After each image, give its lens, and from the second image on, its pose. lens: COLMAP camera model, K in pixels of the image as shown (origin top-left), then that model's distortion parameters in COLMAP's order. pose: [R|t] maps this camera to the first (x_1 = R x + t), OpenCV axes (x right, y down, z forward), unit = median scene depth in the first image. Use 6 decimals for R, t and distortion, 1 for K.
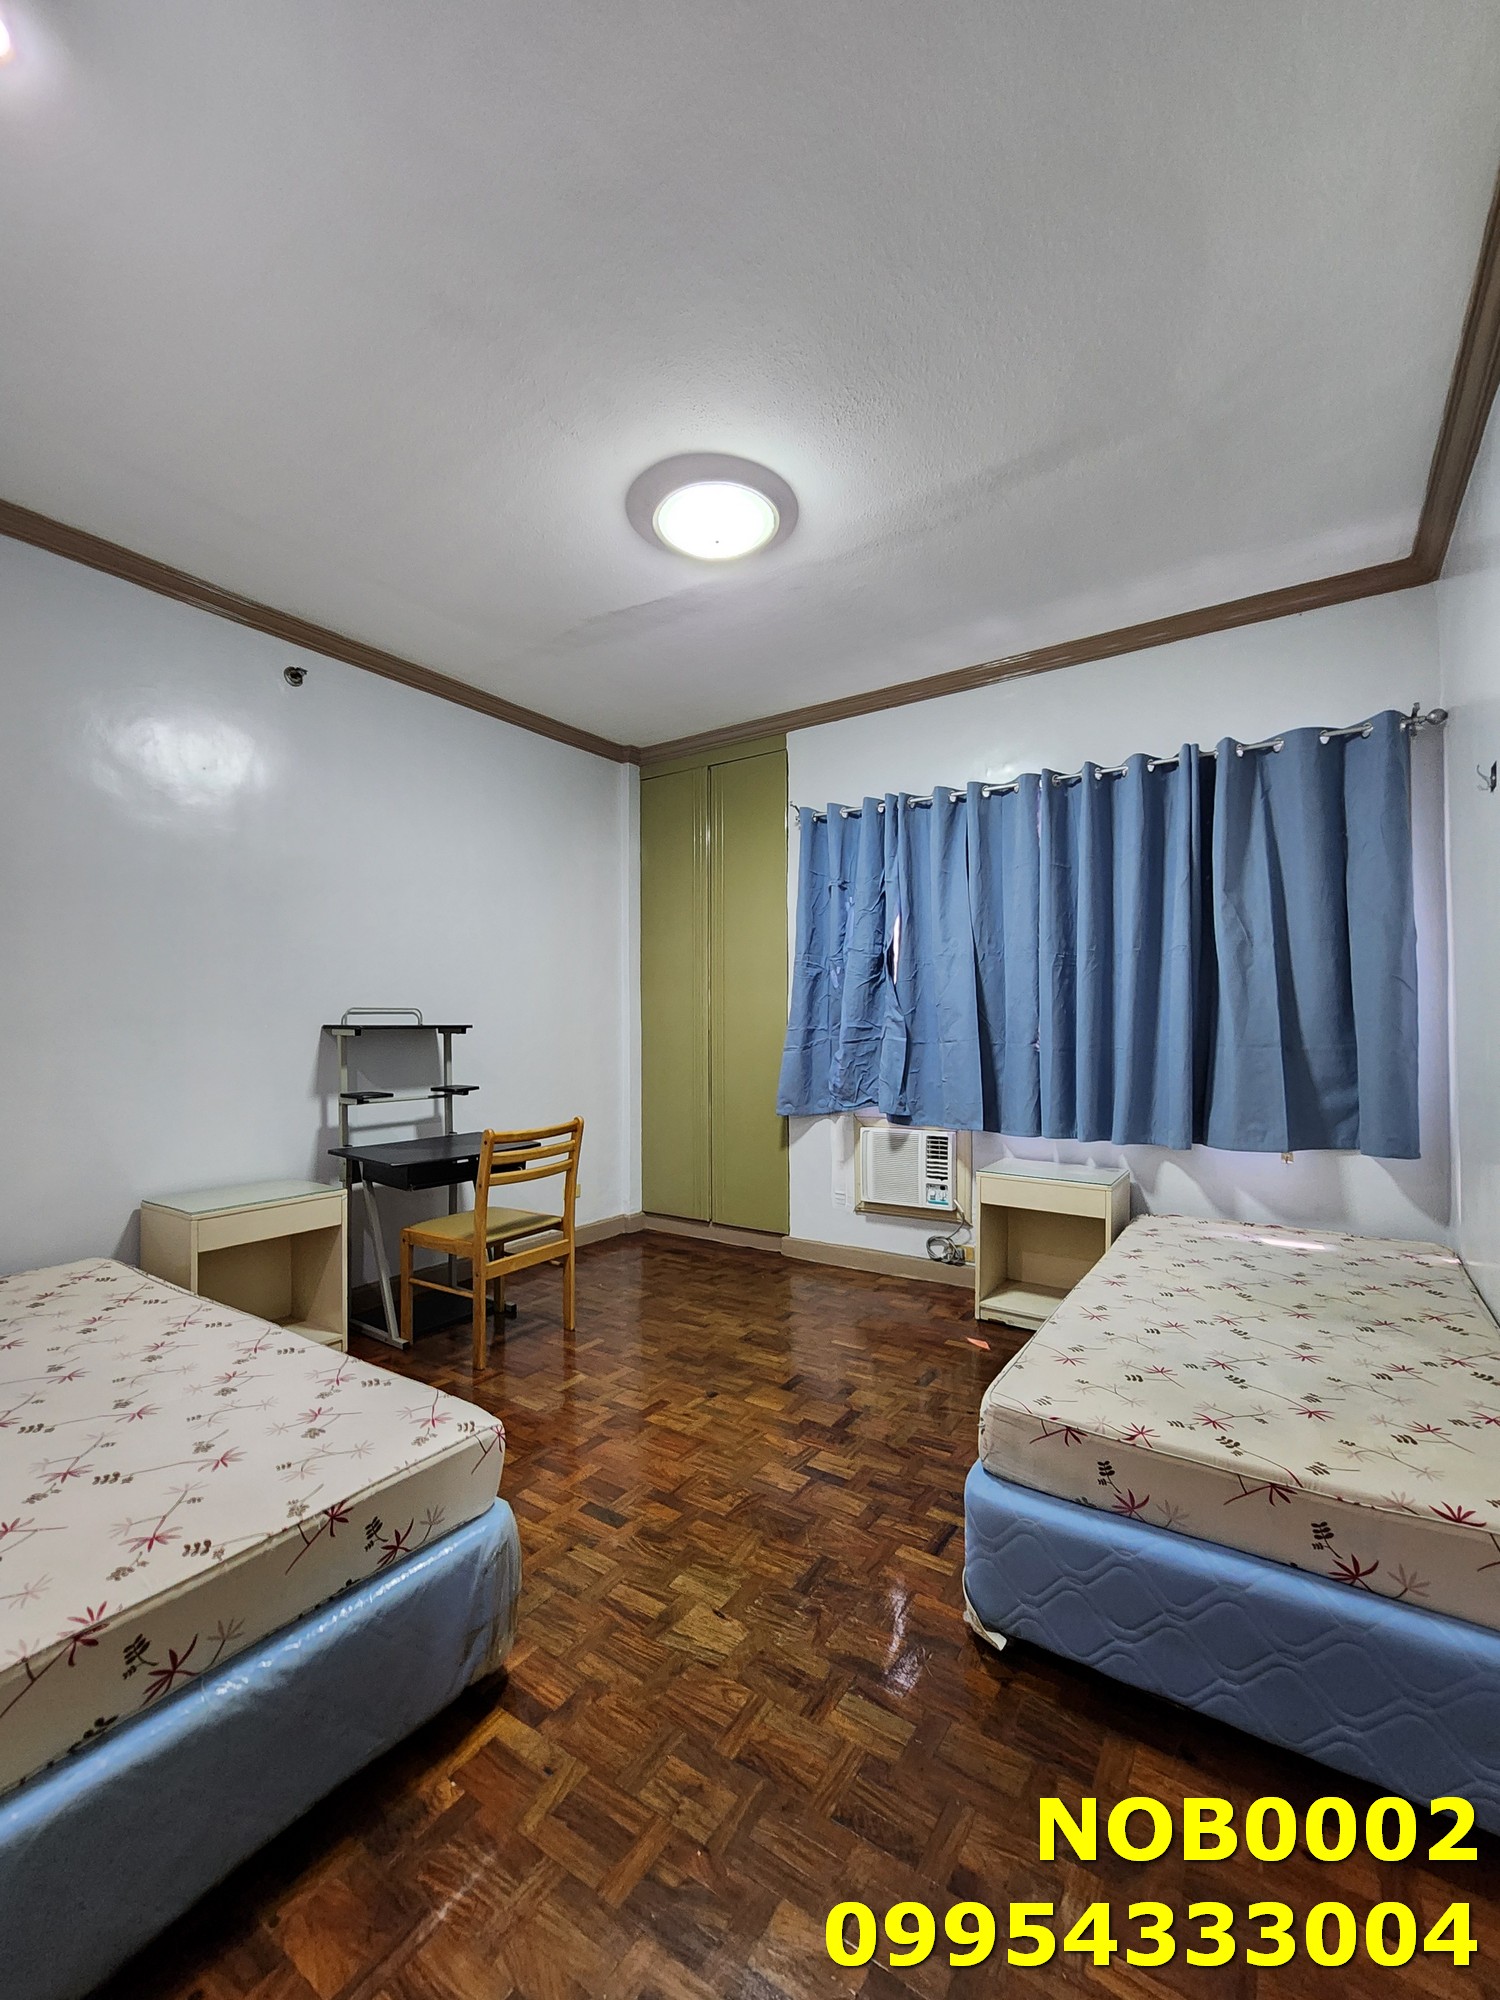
lens RADIAL K [[815.0, 0, 745.8], [0, 815.0, 1019.8], [0, 0, 1]] dist [-0.002925, -0.000902]
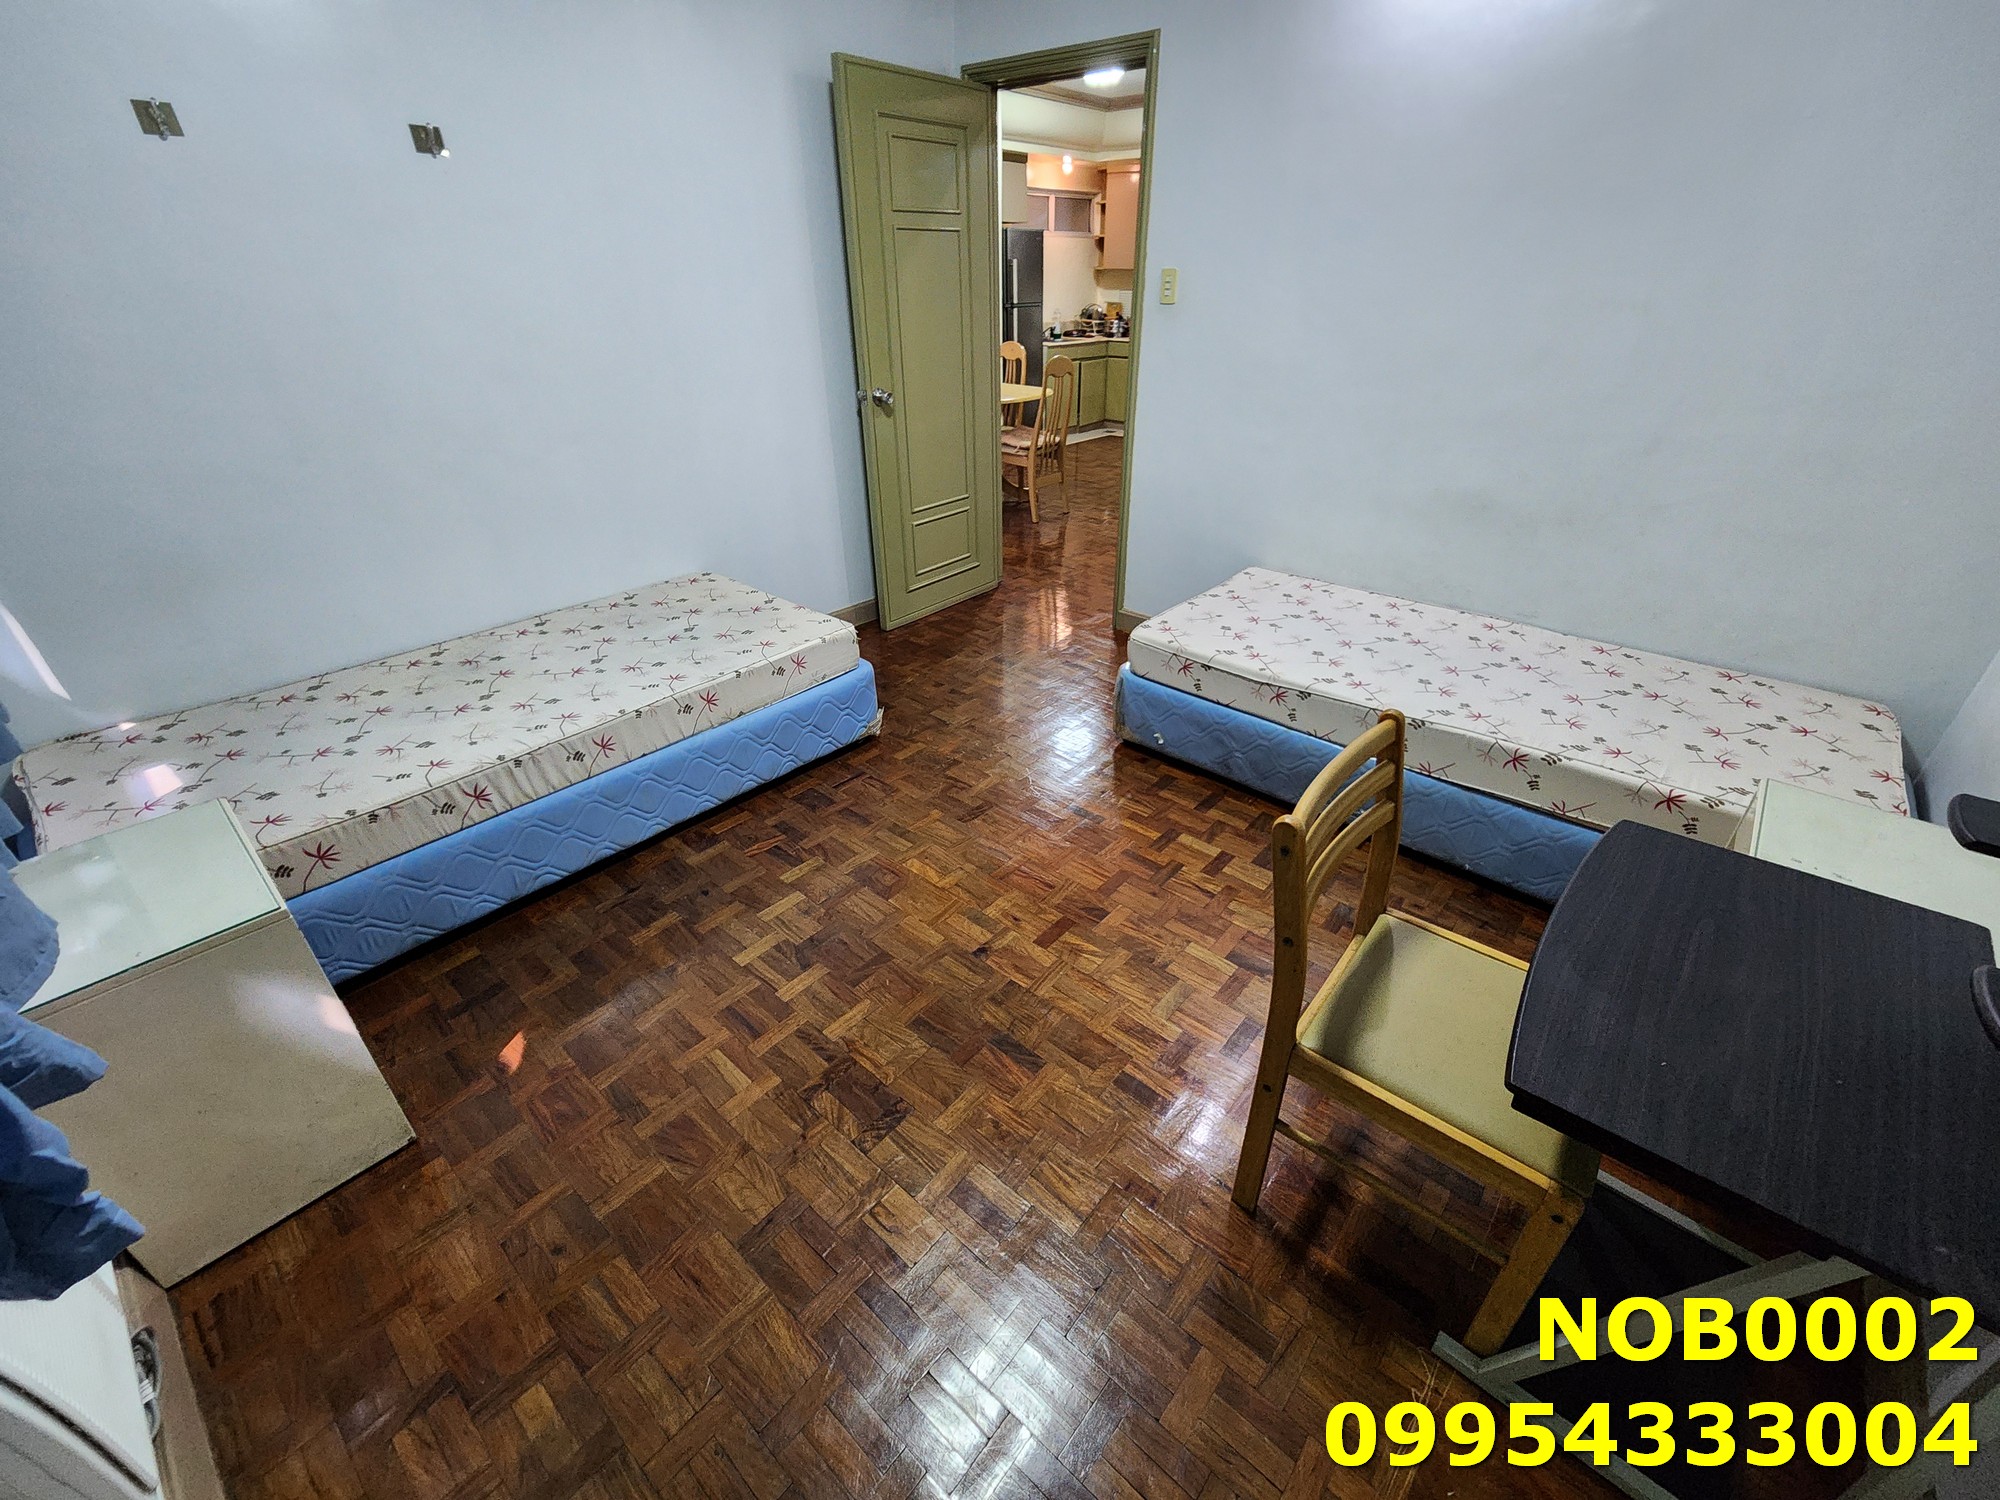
lens RADIAL K [[815.0, 0, 1028.9], [0, 815.0, 752.7], [0, 0, 1]] dist [-0.002925, -0.000902]
pose [[-0.994640, -0.053296, 0.088604, -0.117374], [-0.001651, 0.865003, 0.501764, -0.082723], [-0.103385, 0.498928, -0.860455, 1.257623]]
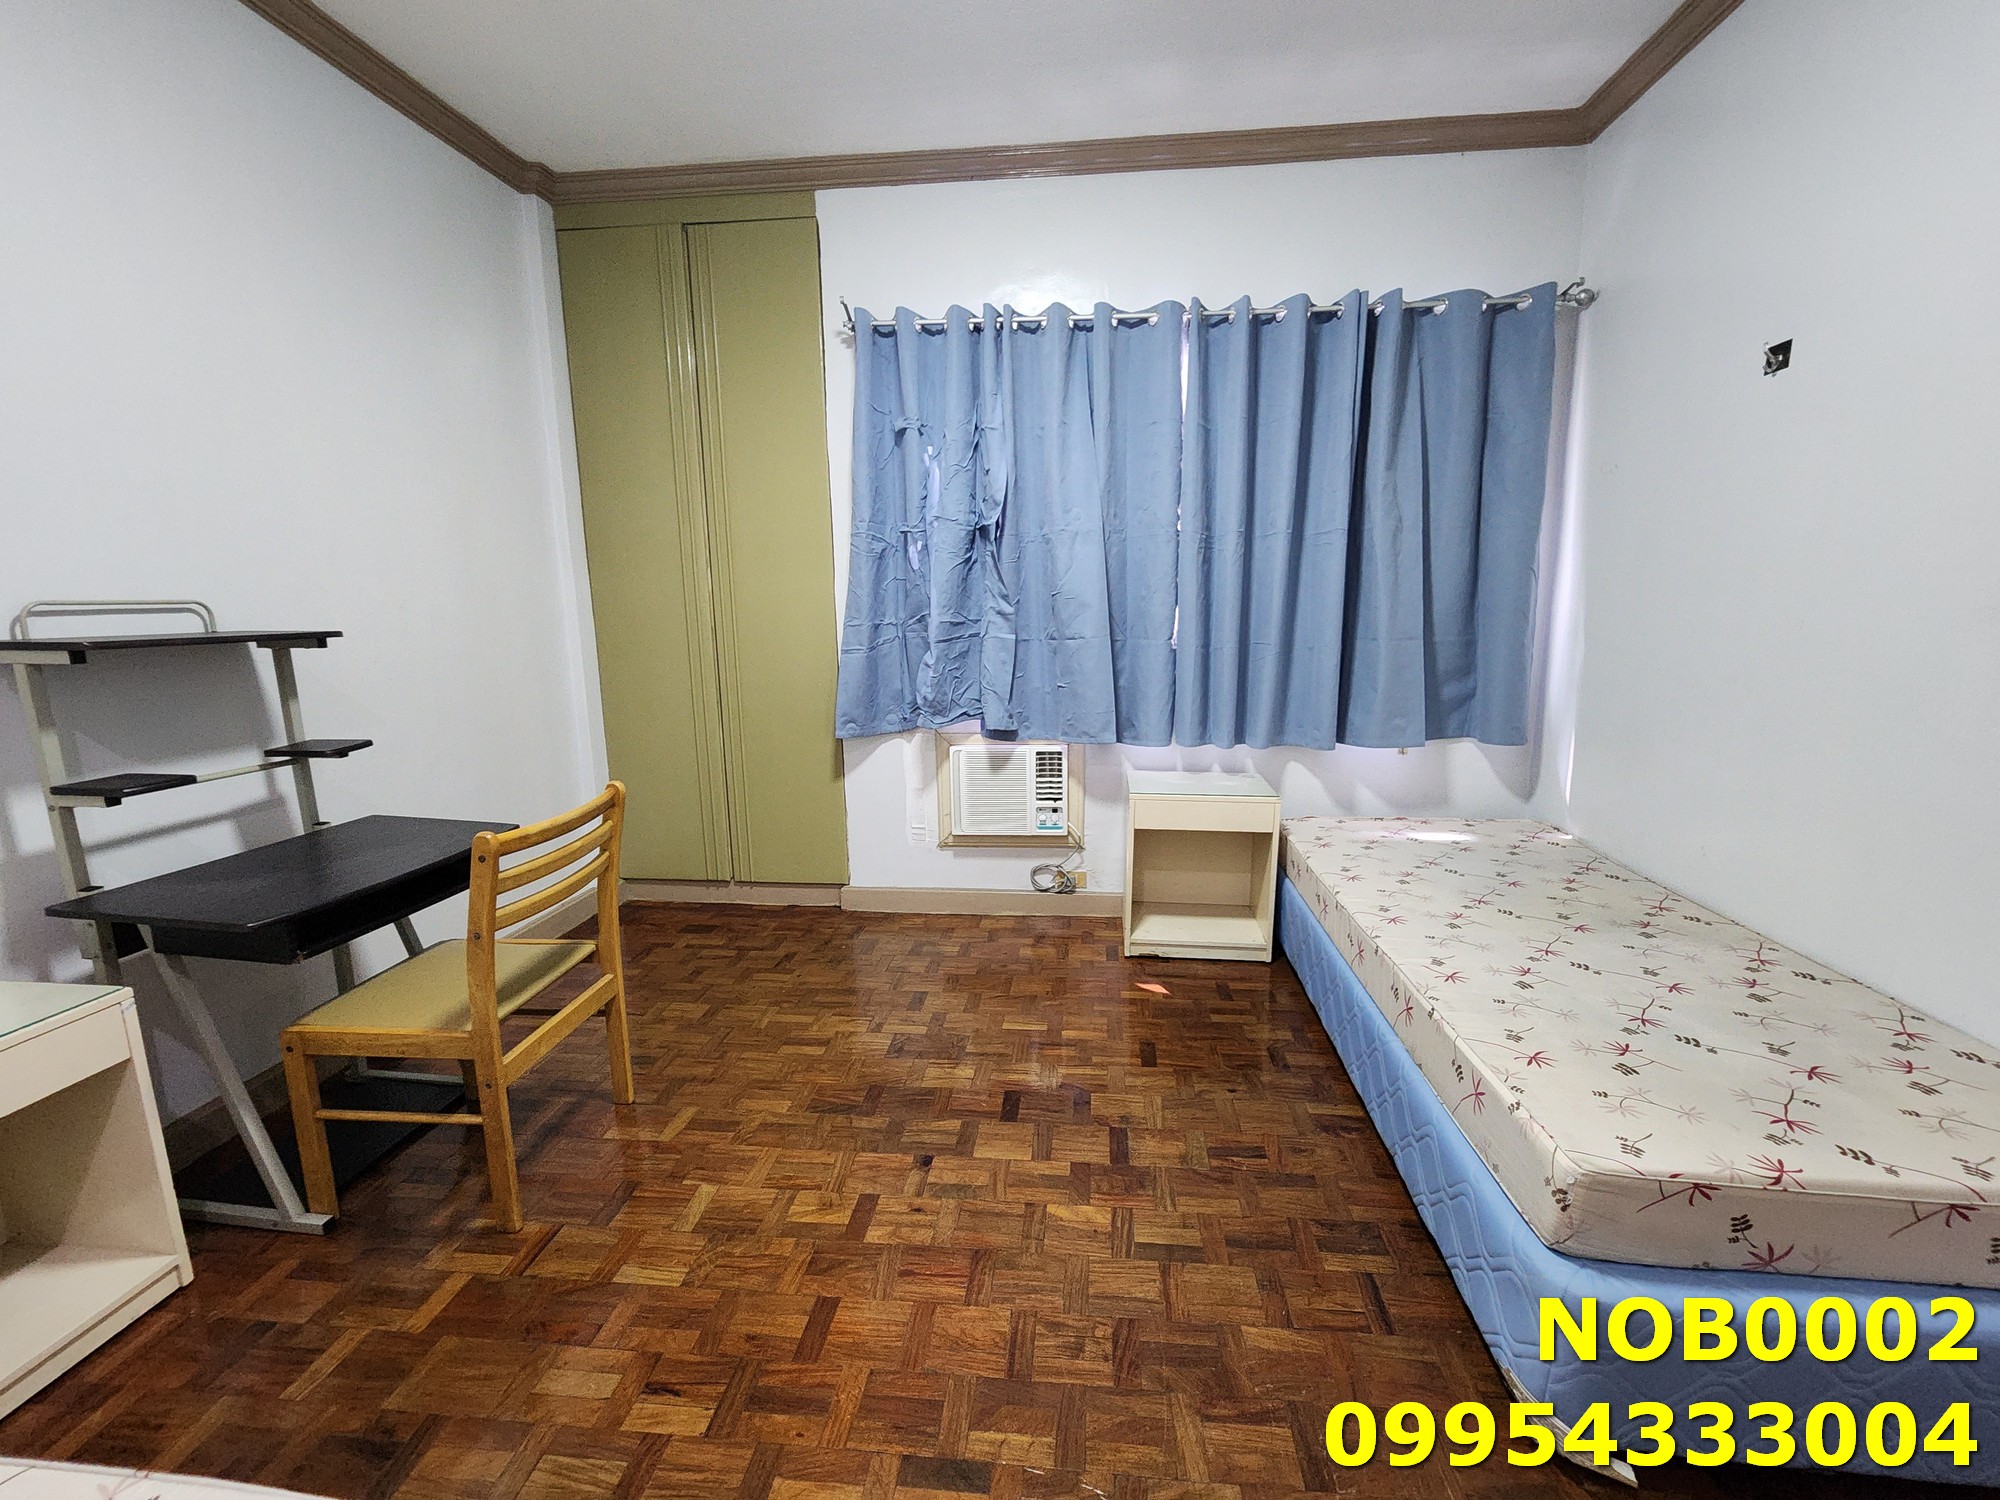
lens RADIAL K [[815.0, 0, 1002.0], [0, 815.0, 745.1], [0, 0, 1]] dist [-0.002925, -0.000902]
pose [[0.882345, -0.087216, 0.462451, -0.221264], [0.003606, 0.983901, 0.178678, -0.016327], [-0.470590, -0.155988, 0.868454, 0.327481]]
